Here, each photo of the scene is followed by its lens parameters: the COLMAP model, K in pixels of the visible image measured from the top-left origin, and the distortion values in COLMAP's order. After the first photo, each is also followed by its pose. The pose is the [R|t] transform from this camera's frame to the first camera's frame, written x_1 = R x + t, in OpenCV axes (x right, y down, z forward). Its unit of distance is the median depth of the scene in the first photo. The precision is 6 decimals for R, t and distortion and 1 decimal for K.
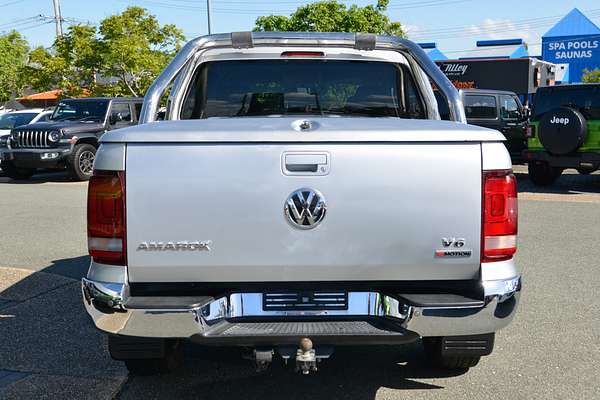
lens RADIAL K [[657.4, 0, 300.0], [0, 657.4, 200.0], [0, 0, 1]] dist [0.012038, 0.006274]
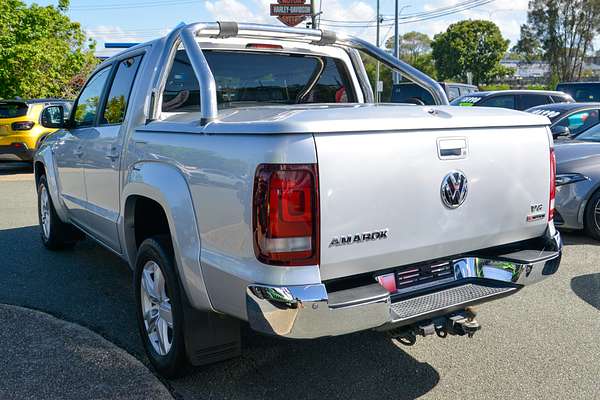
lens RADIAL K [[585.7, 0, 300.0], [0, 585.7, 200.0], [0, 0, 1]] dist [-0.083063, 0.004442]
pose [[0.865304, -0.085480, 0.493904, -0.688501], [0.070735, 0.996315, 0.048507, -0.033832], [-0.496231, -0.007037, 0.868162, 0.281070]]
